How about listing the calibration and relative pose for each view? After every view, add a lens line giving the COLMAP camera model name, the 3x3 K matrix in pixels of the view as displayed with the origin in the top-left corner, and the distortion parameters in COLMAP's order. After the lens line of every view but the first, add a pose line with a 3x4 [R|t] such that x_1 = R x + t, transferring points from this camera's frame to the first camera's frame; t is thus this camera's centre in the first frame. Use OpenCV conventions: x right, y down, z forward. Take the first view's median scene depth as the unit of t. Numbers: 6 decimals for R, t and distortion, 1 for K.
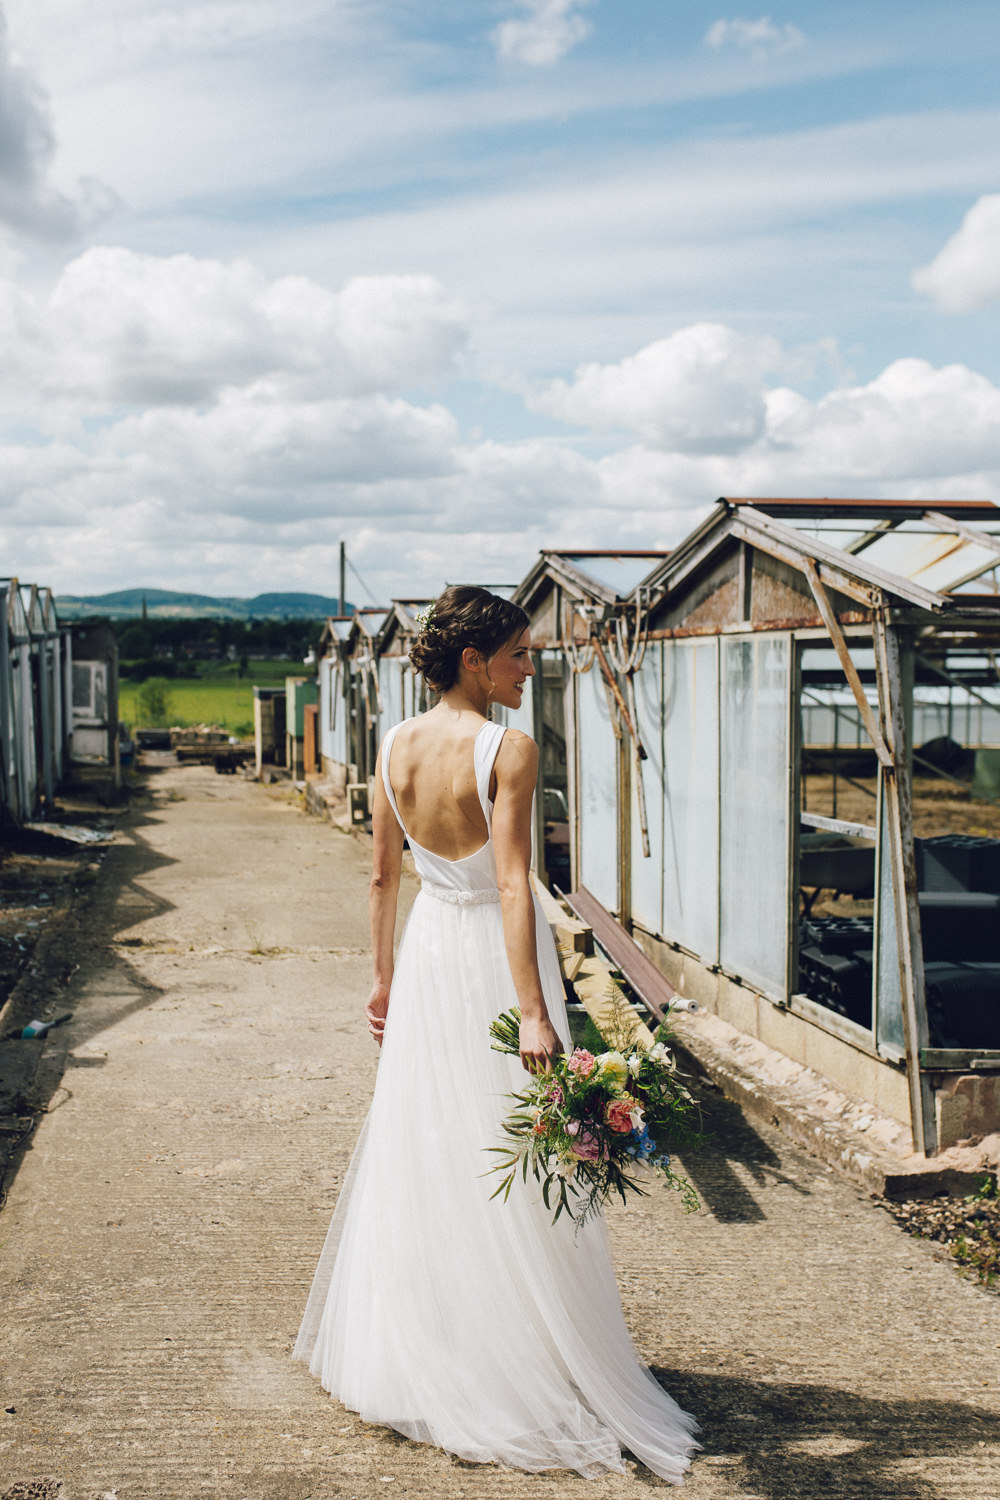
lens RADIAL K [[1281.0, 0, 500.0], [0, 1281.0, 750.0], [0, 0, 1]] dist [-0.021026, 0.025331]
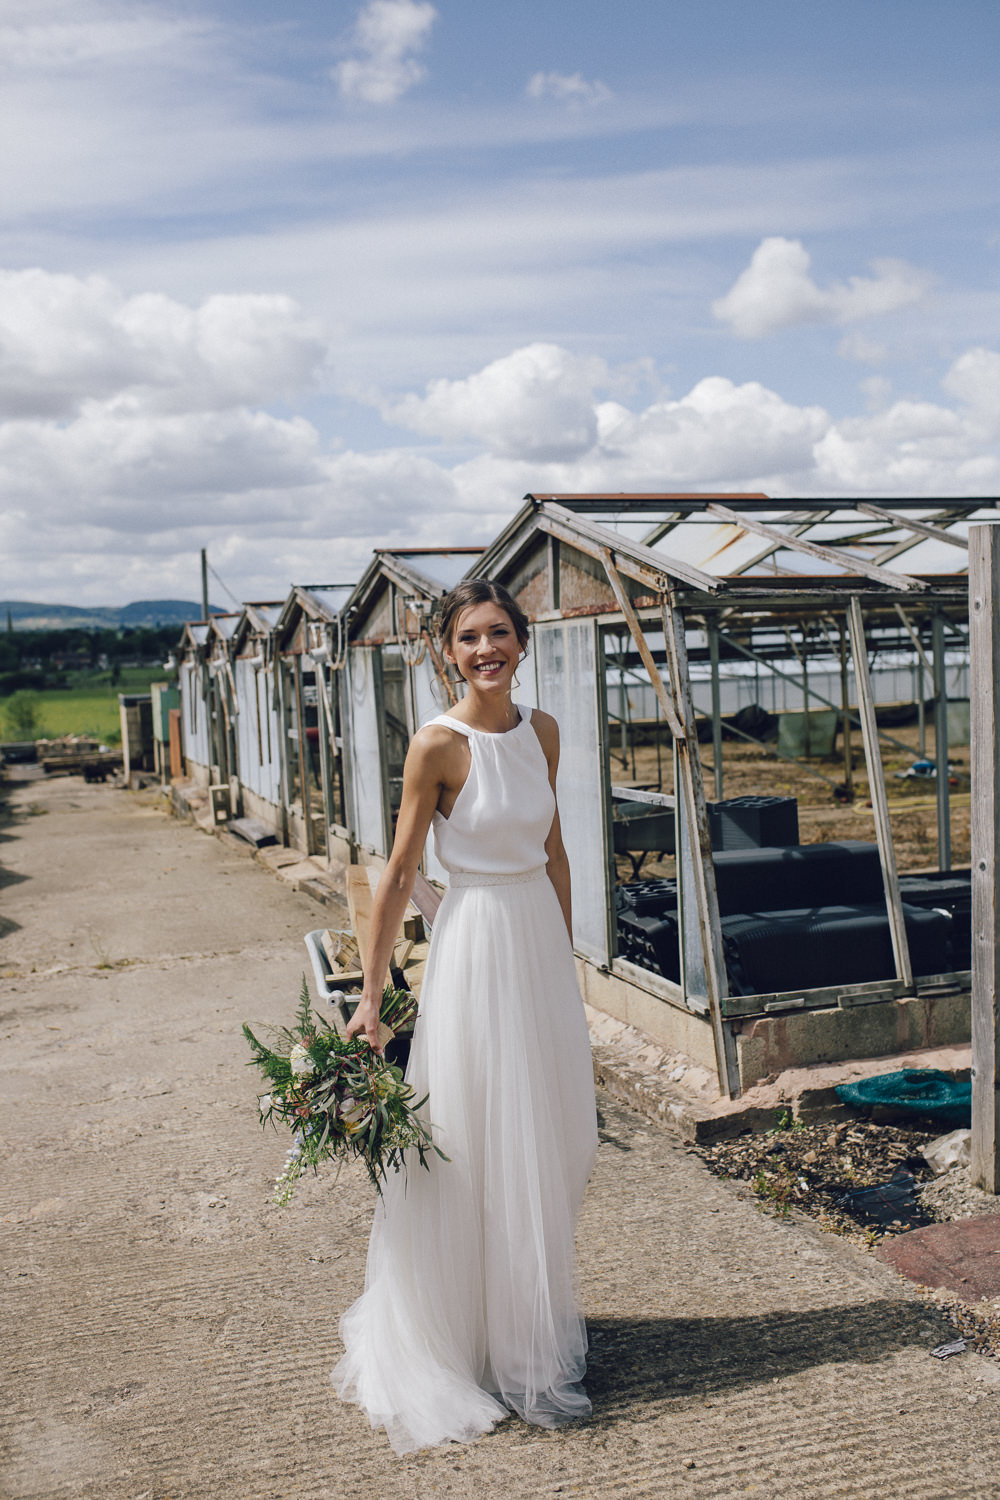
lens RADIAL K [[1519.3, 0, 500.0], [0, 1519.3, 750.0], [0, 0, 1]] dist [-0.043322, 0.103110]
pose [[0.959677, -0.064302, 0.273652, -0.212569], [0.065650, 0.997834, 0.004239, 0.007884], [-0.273332, 0.013897, 0.961819, -0.207045]]
